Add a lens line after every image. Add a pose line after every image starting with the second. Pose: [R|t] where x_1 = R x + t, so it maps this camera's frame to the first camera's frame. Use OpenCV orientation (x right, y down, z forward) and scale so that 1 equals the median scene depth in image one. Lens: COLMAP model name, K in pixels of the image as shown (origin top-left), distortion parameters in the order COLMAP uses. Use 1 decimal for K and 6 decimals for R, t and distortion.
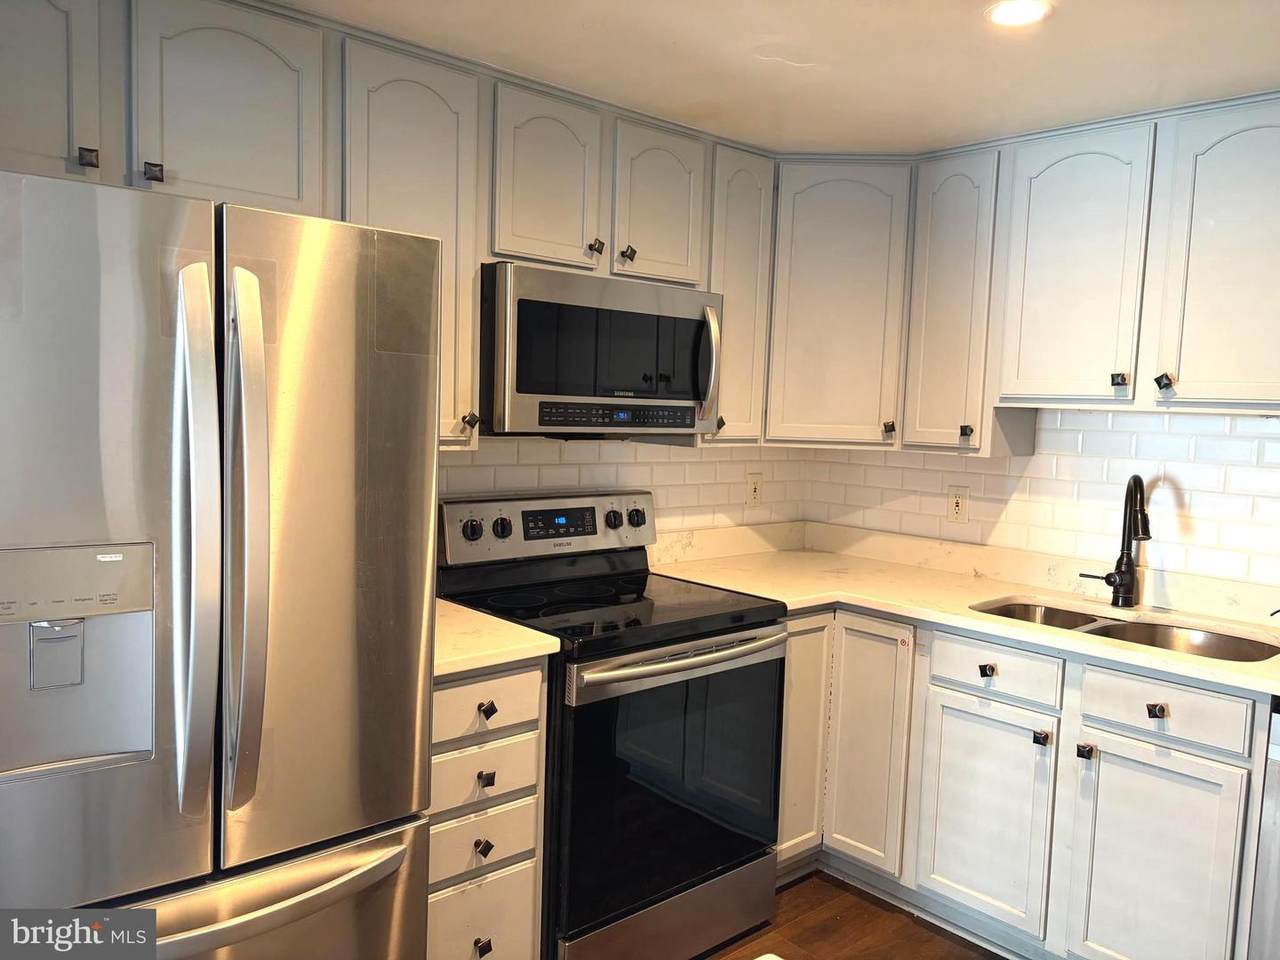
lens RADIAL K [[973.3, 0, 638.5], [0, 973.3, 478.9], [0, 0, 1]] dist [0.013934, -0.007120]
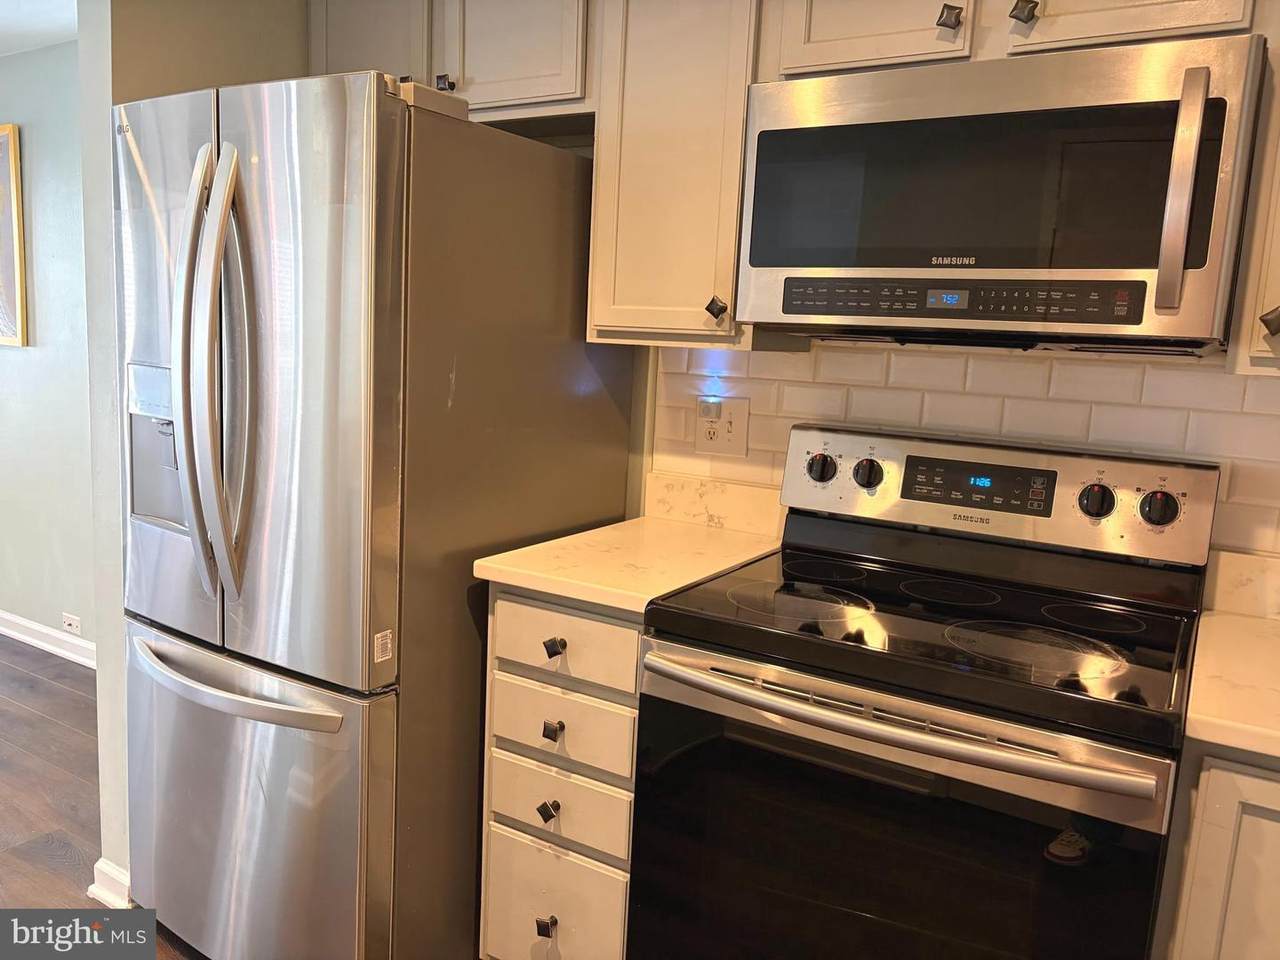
lens RADIAL K [[973.3, 0, 638.3], [0, 973.3, 483.1], [0, 0, 1]] dist [0.013934, -0.007120]
pose [[0.265271, 0.118331, -0.956885, 0.505684], [-0.118665, 0.988902, 0.089394, 0.014507], [0.956844, 0.089835, 0.276369, 0.661386]]
